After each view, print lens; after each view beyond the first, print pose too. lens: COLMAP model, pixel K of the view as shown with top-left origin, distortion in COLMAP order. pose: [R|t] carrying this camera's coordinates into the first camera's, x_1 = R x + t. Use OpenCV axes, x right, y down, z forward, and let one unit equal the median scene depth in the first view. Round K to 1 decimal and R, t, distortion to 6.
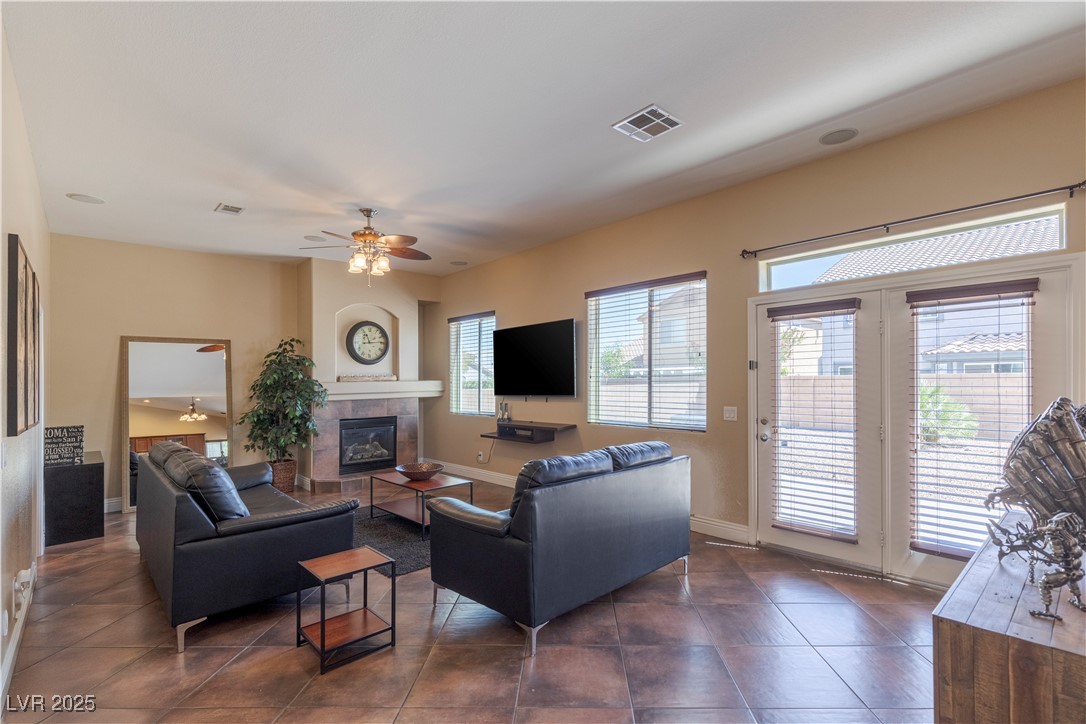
lens RADIAL K [[499.2, 0, 548.7], [0, 499.2, 387.2], [0, 0, 1]] dist [-0.000667, -0.000261]
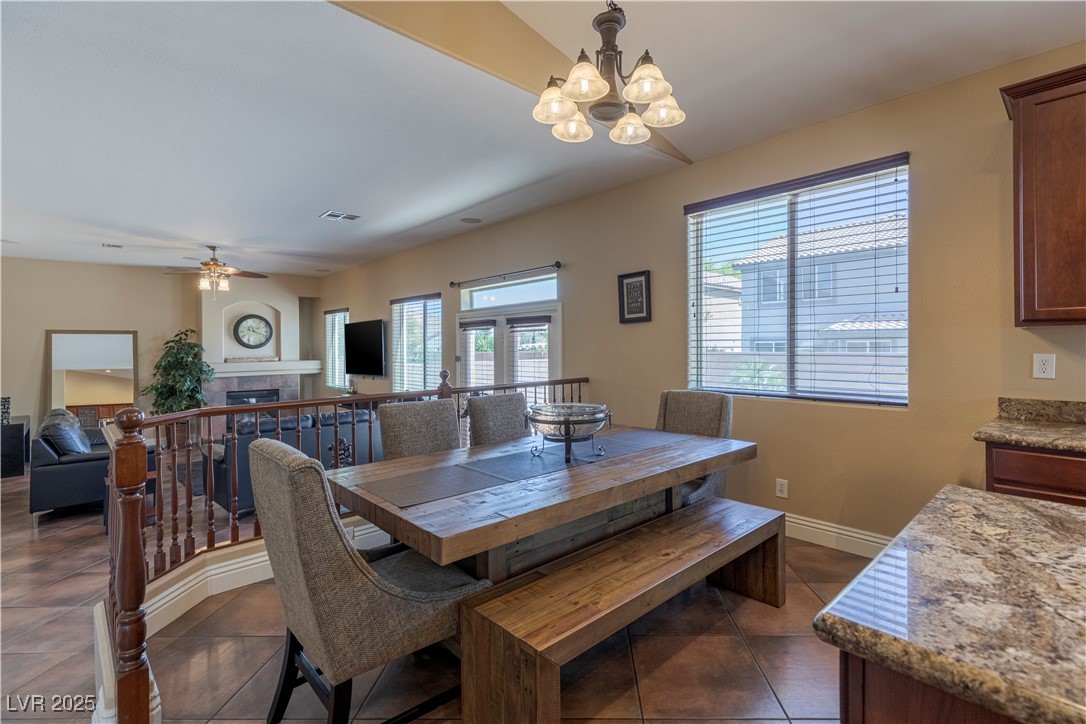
lens RADIAL K [[499.2, 0, 562.3], [0, 499.2, 356.4], [0, 0, 1]] dist [-0.000667, -0.000261]
pose [[0.999762, 0.004329, 0.021385, 0.438693], [-0.004410, 0.999983, 0.003729, -0.036723], [-0.021368, -0.003822, 0.999764, -0.323223]]
